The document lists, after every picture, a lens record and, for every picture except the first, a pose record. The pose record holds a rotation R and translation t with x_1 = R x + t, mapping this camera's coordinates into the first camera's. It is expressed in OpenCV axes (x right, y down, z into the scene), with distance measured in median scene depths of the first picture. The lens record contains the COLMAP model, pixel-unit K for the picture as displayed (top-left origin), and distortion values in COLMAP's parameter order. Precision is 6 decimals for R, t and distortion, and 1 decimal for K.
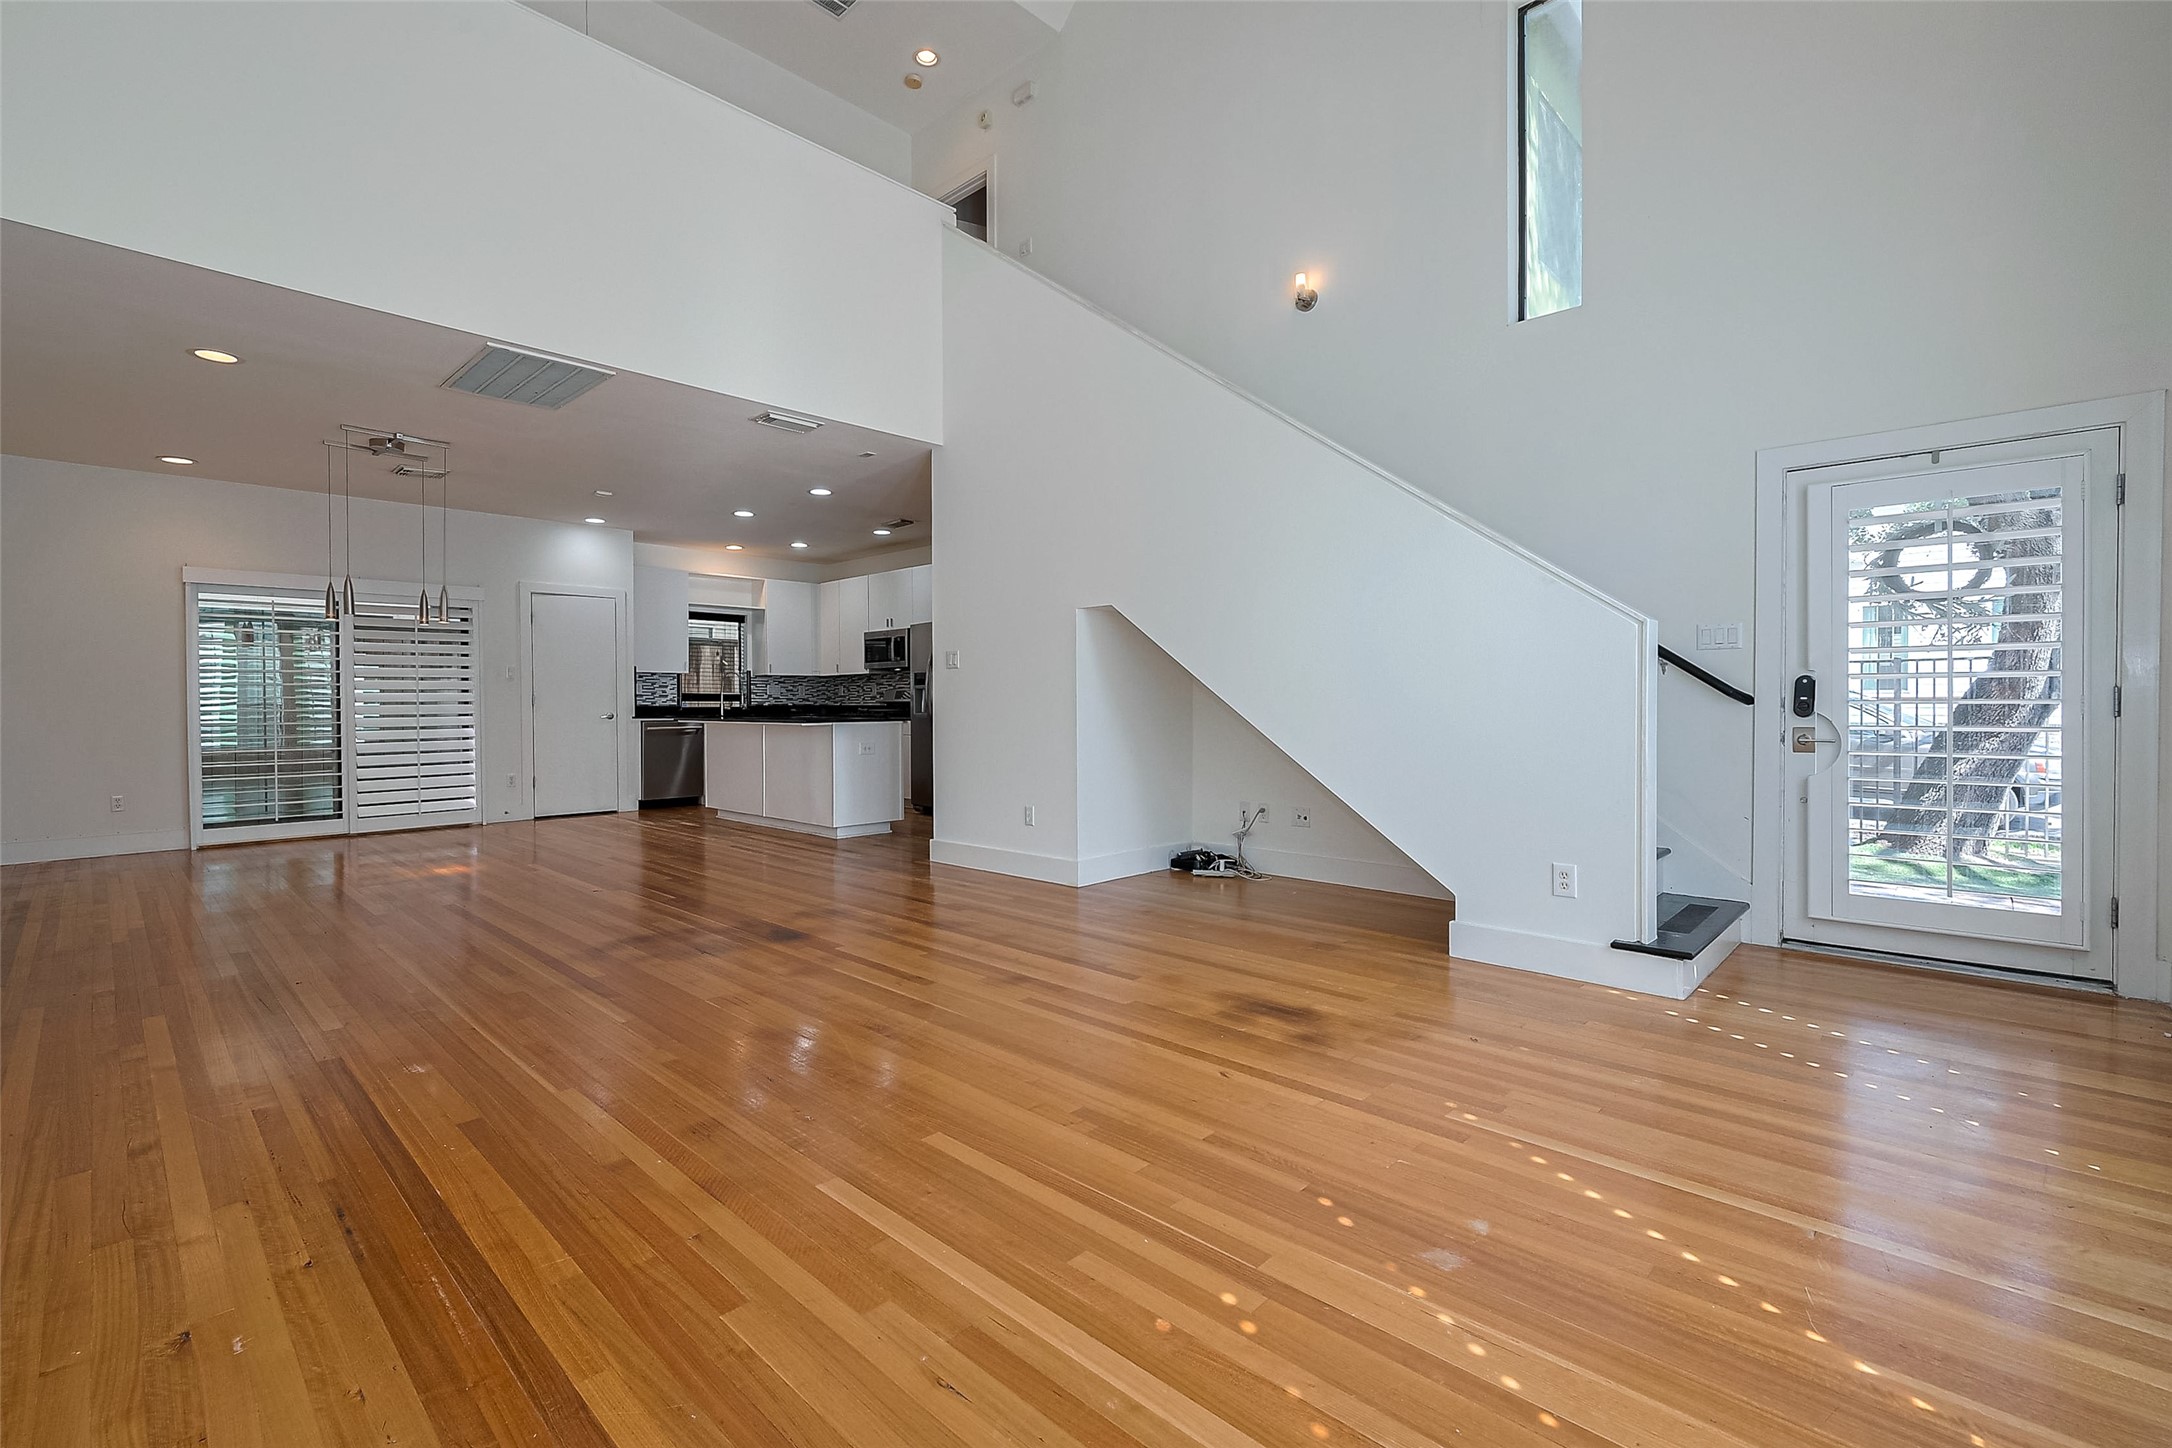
lens RADIAL K [[949.2, 0, 1091.7], [0, 949.2, 708.6], [0, 0, 1]] dist [-0.000105, 0.002133]
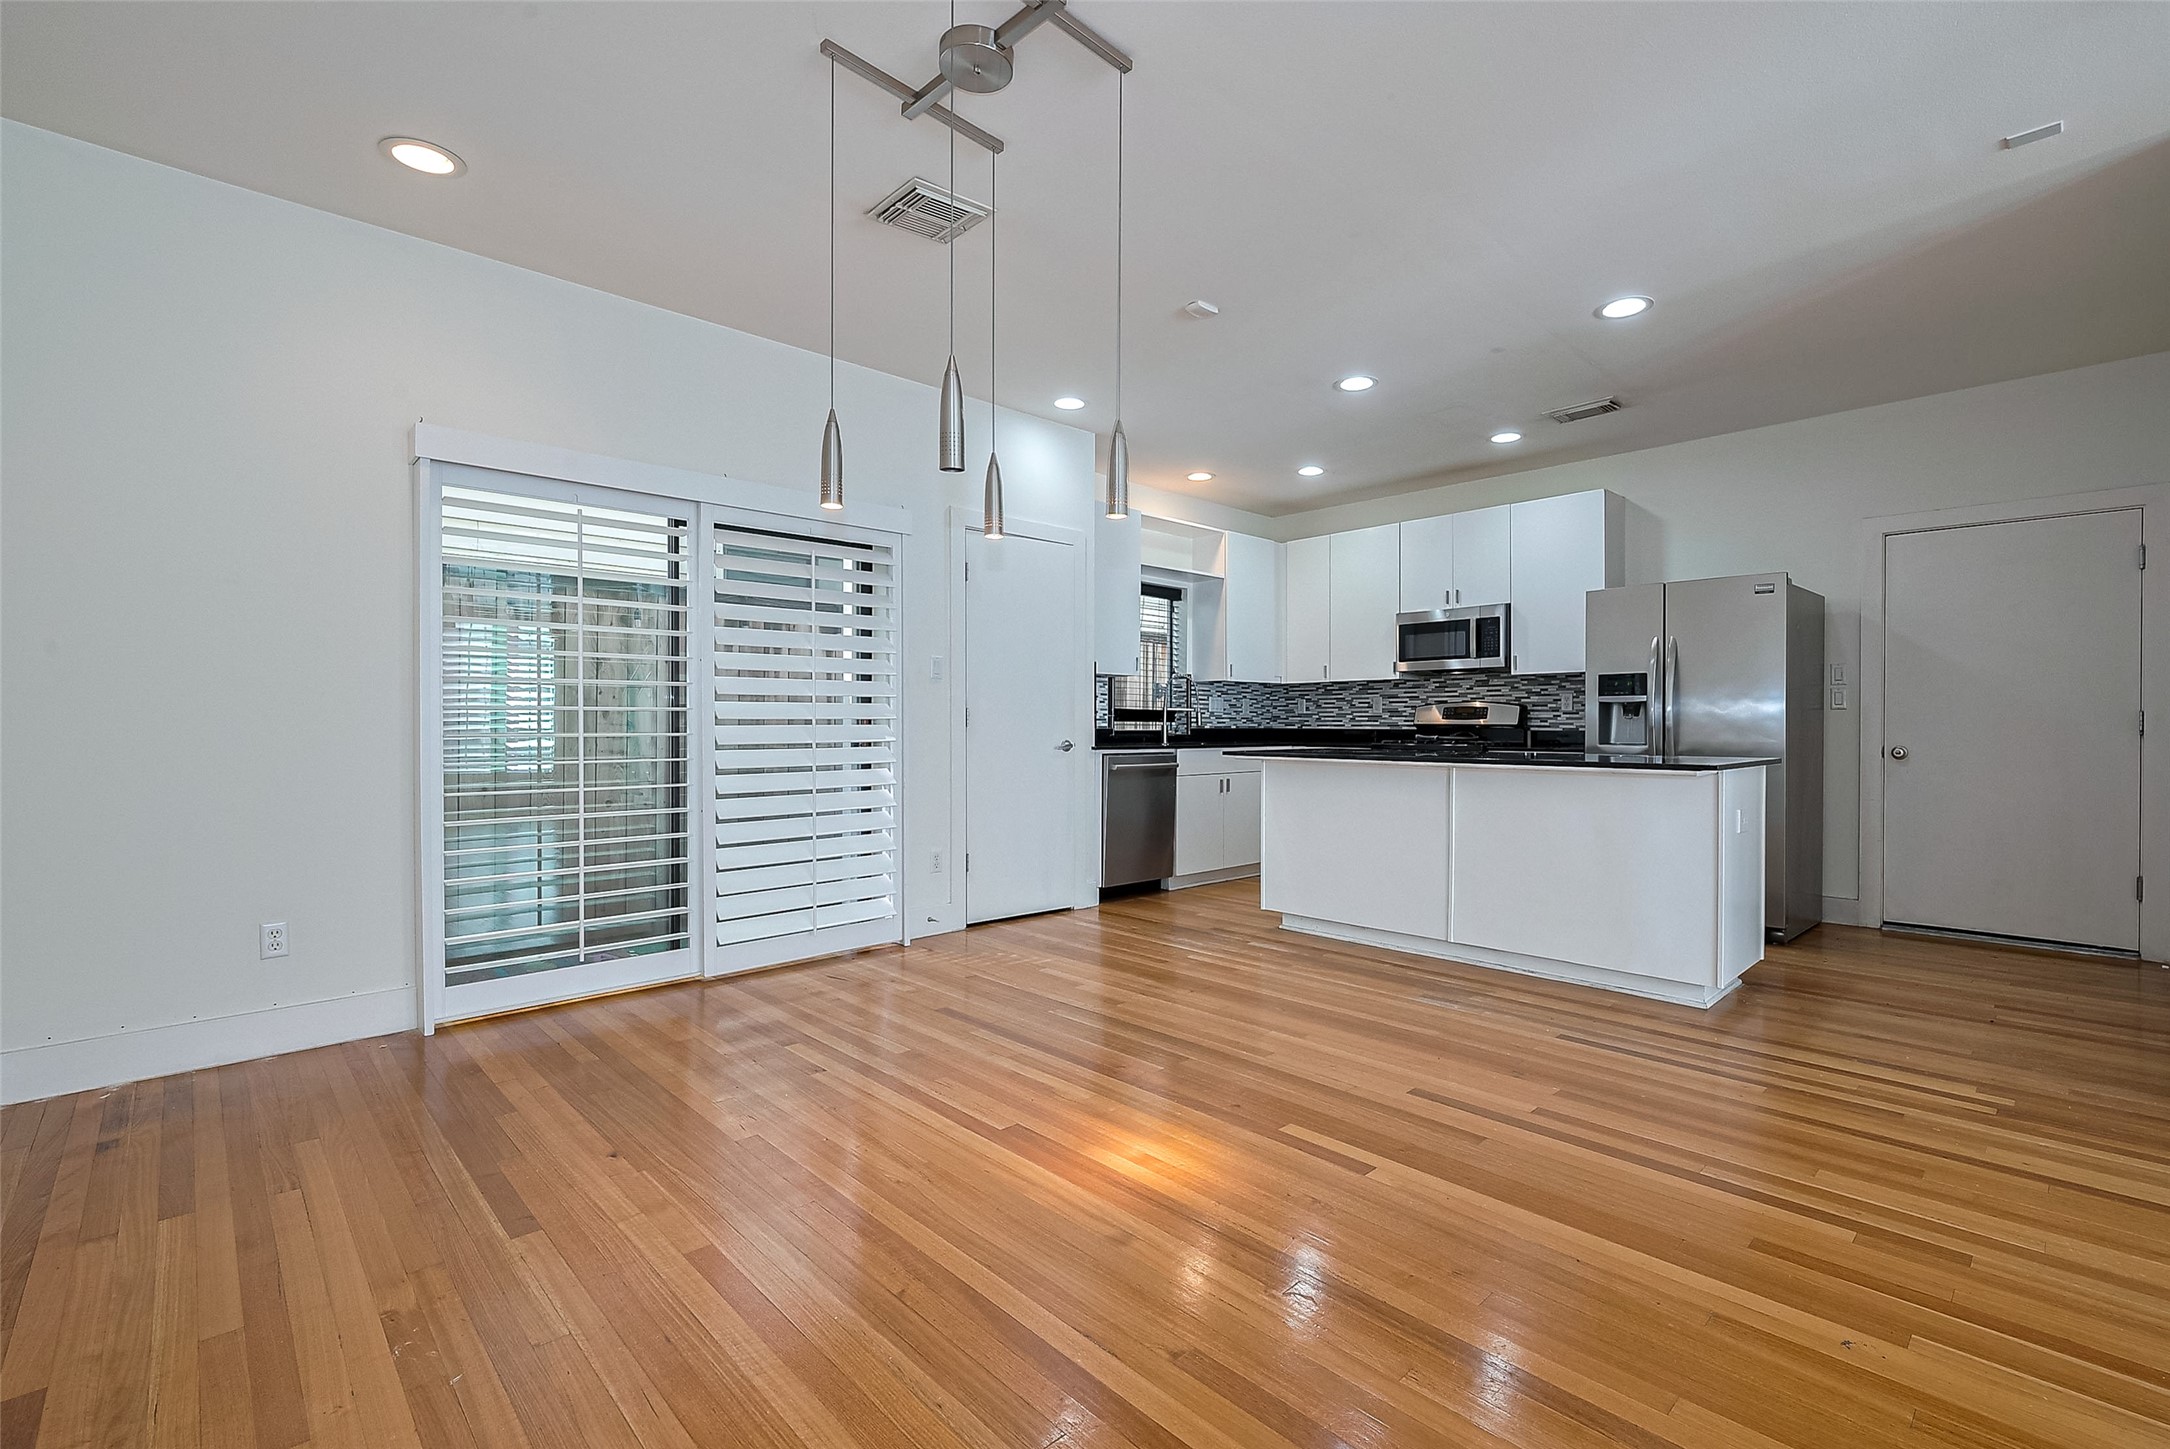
lens RADIAL K [[948.3, 0, 1176.7], [0, 948.3, 731.1], [0, 0, 1]] dist [-0.000105, 0.002133]
pose [[0.999973, 0.007068, -0.002098, -0.428510], [-0.007059, 0.999966, 0.004327, -0.004918], [0.002129, -0.004312, 0.999988, 0.397149]]
